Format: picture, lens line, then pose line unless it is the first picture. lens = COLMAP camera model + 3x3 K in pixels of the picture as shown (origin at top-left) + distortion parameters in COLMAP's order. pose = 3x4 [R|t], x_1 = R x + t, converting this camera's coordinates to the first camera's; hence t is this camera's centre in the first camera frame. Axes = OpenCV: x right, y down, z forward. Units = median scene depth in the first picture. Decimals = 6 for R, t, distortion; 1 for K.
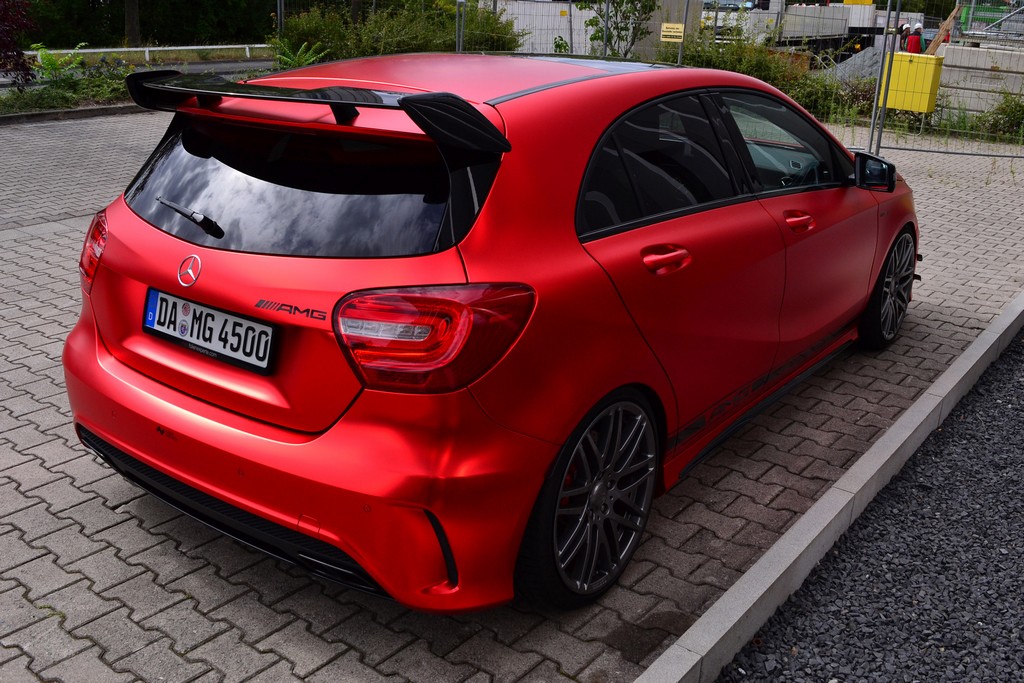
lens RADIAL K [[984.2, 0, 512.0], [0, 984.2, 341.5], [0, 0, 1]] dist [-0.061670, 0.000912]
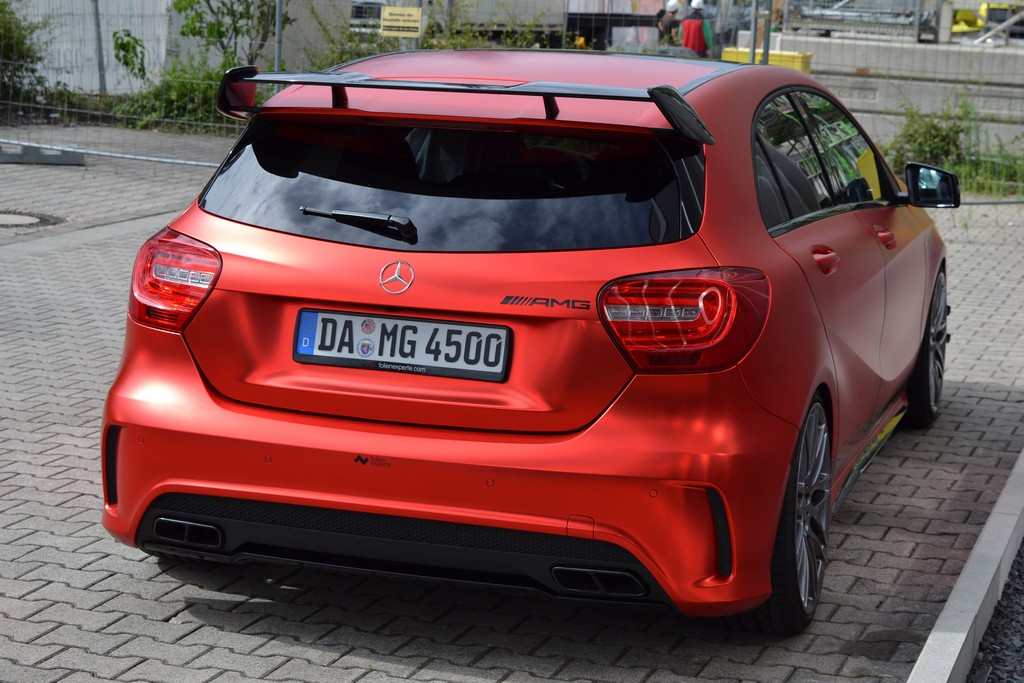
lens RADIAL K [[2128.8, 0, 512.0], [0, 2128.8, 341.5], [0, 0, 1]] dist [0.051474, 0.123363]
pose [[0.946737, -0.046589, 0.318618, -0.852437], [0.095712, 0.985472, -0.140299, 0.273001], [-0.307453, 0.163322, 0.937443, -0.880676]]
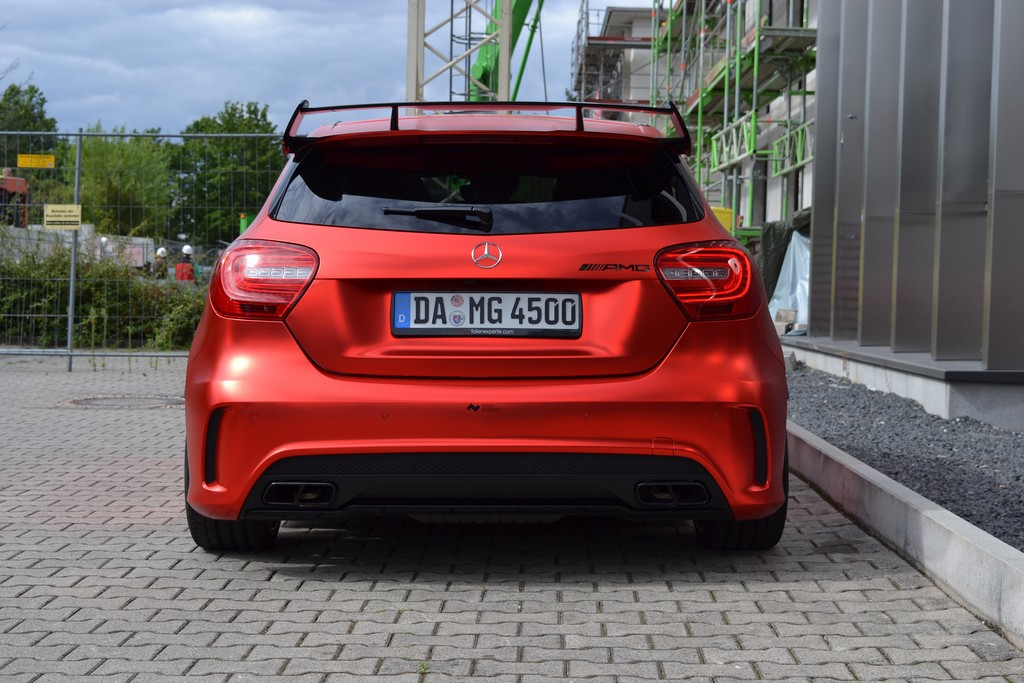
lens RADIAL K [[1659.7, 0, 512.0], [0, 1659.7, 341.5], [0, 0, 1]] dist [0.001024, -0.003934]
pose [[0.790865, -0.047125, 0.610173, -1.424996], [0.215268, 0.954736, -0.205280, 0.401936], [-0.572880, 0.293699, 0.765212, -0.405970]]
